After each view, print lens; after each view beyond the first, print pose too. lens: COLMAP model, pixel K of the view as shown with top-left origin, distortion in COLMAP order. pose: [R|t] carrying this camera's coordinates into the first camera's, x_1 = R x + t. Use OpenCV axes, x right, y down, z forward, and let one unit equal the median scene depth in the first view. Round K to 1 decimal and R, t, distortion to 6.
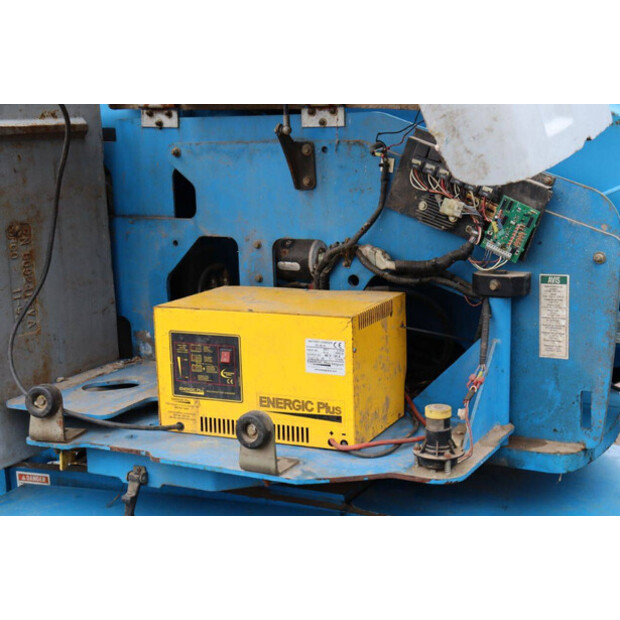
lens RADIAL K [[1015.6, 0, 311.0], [0, 1015.6, 306.9], [0, 0, 1]] dist [0.168557, 0.000000]
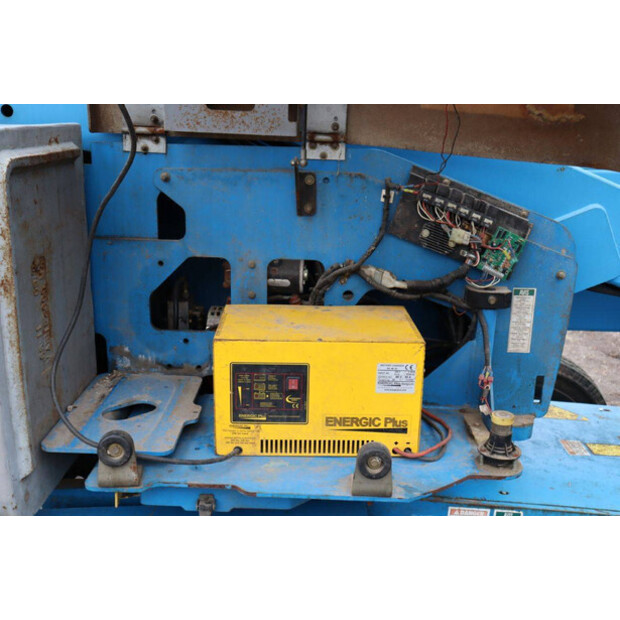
lens RADIAL K [[687.3, 0, 309.9], [0, 687.3, 309.2], [0, 0, 1]] dist [-0.031635, 0.000000]
pose [[0.897054, -0.069704, 0.436388, -0.365850], [0.031075, 0.994987, 0.095049, -0.093127], [-0.440826, -0.071703, 0.894724, 0.355175]]
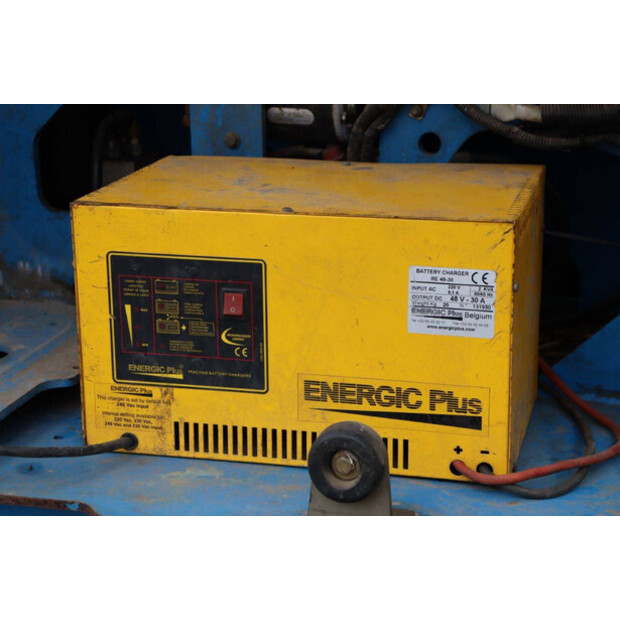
lens RADIAL K [[1424.5, 0, 313.9], [0, 1424.5, 308.2], [0, 0, 1]] dist [0.370441, 0.000000]
pose [[0.981961, -0.031375, 0.186464, -0.171882], [0.013032, 0.995022, 0.098799, -0.016707], [-0.188636, -0.094587, 0.977481, 0.305671]]
